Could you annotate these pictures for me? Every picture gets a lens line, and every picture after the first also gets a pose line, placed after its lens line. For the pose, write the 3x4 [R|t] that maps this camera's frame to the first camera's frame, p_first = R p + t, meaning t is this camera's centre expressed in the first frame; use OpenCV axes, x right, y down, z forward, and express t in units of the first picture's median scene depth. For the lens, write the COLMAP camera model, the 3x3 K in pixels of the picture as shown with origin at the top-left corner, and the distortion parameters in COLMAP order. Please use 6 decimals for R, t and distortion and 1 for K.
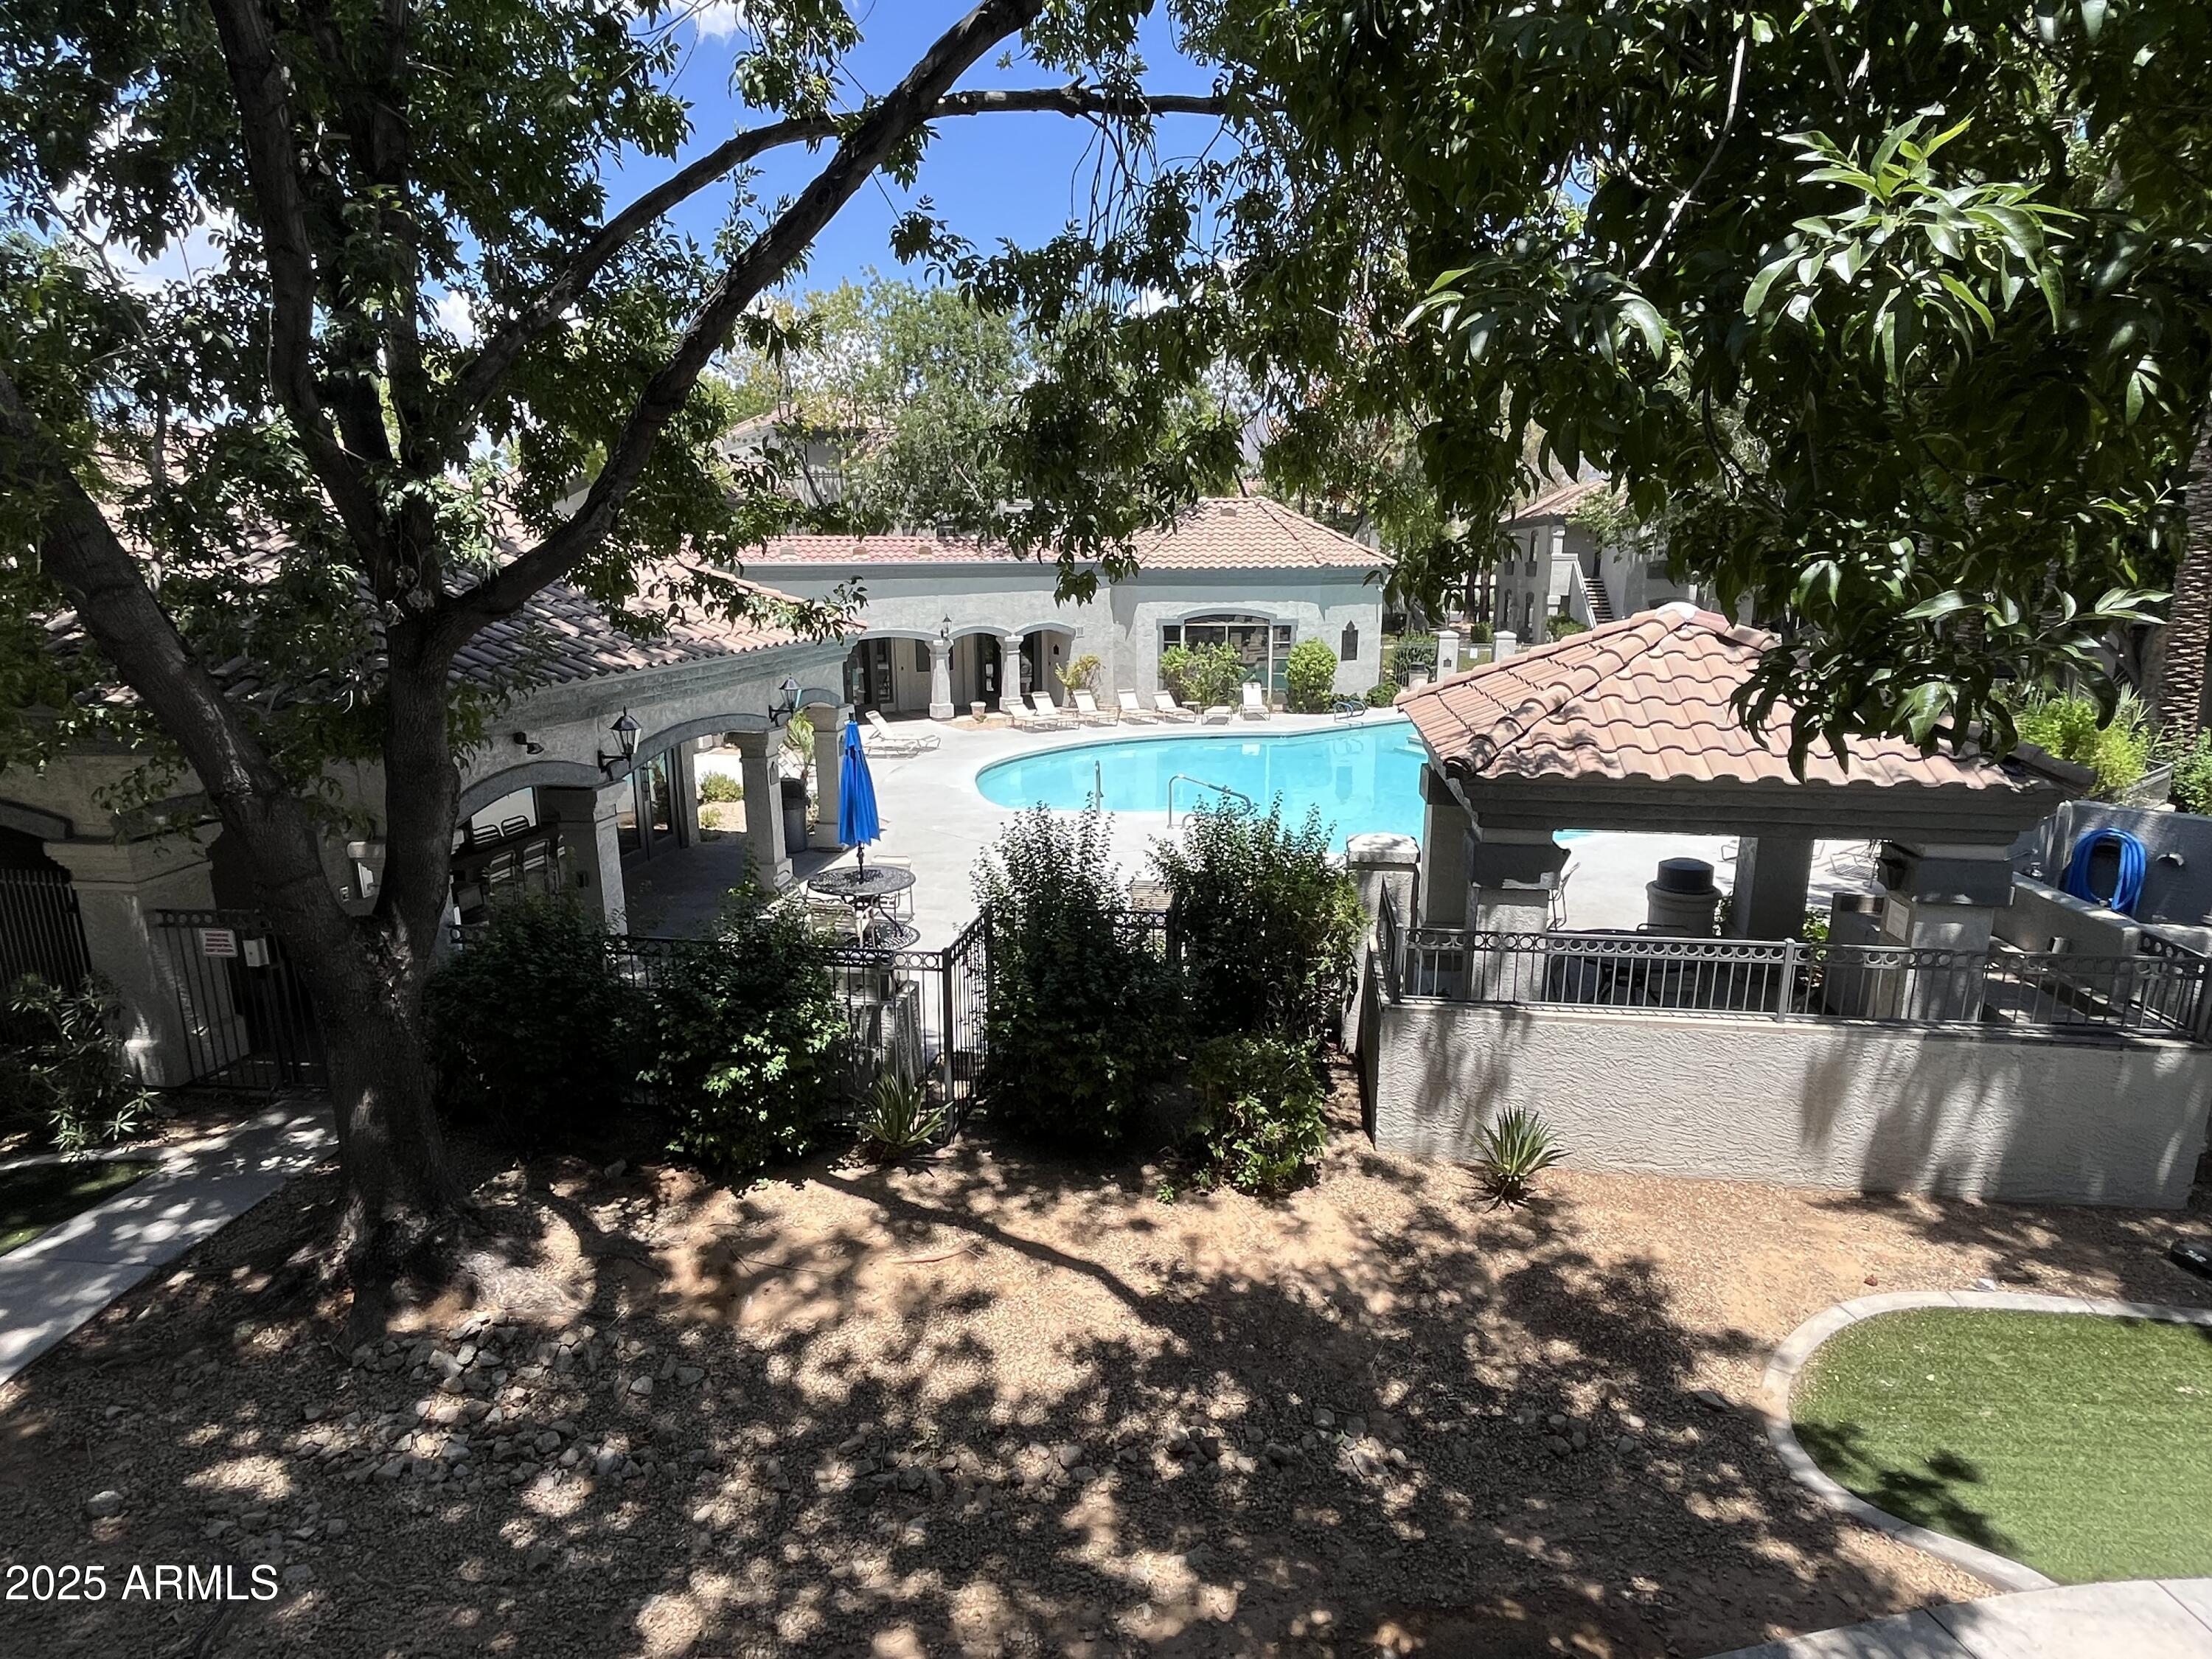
lens RADIAL K [[1223.2, 0, 1106.0], [0, 1223.2, 829.5], [0, 0, 1]] dist [-0.003103, 0.000325]
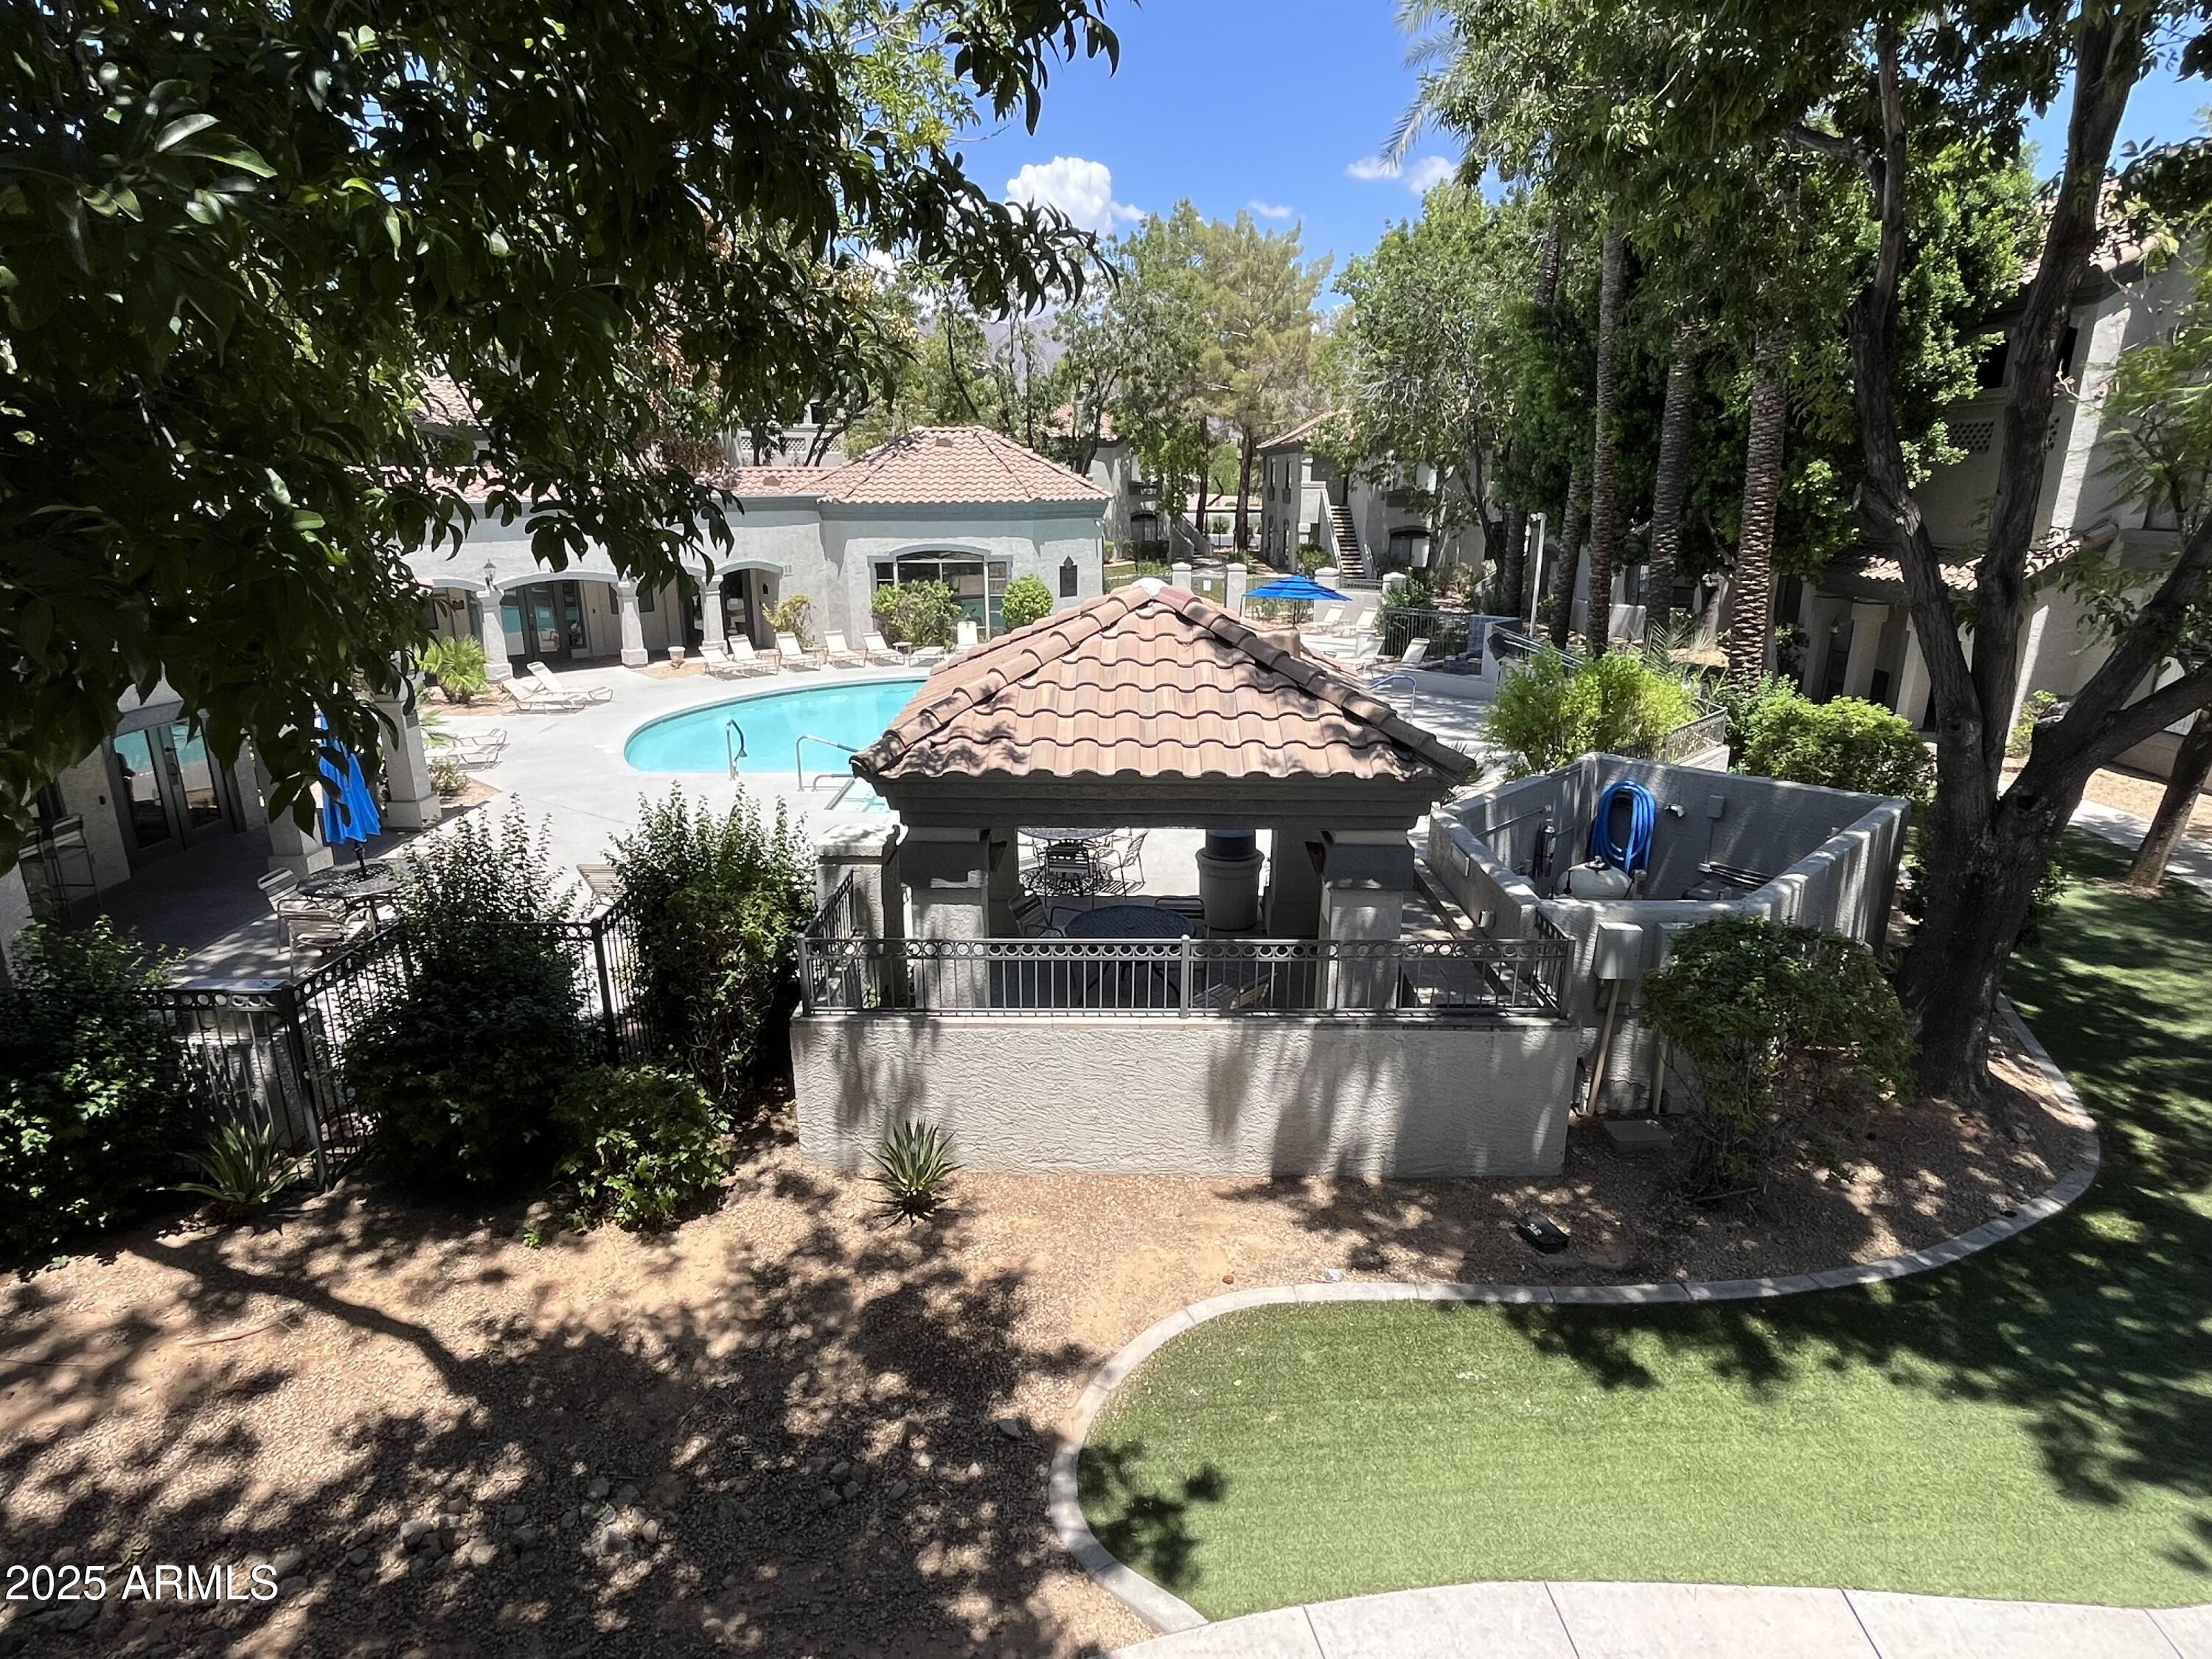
lens RADIAL K [[1223.2, 0, 1106.0], [0, 1223.2, 829.5], [0, 0, 1]] dist [-0.003103, 0.000325]
pose [[0.990773, -0.036328, 0.130574, 0.380832], [0.027772, 0.997382, 0.066764, -0.065784], [-0.132658, -0.062521, 0.989188, 0.036245]]
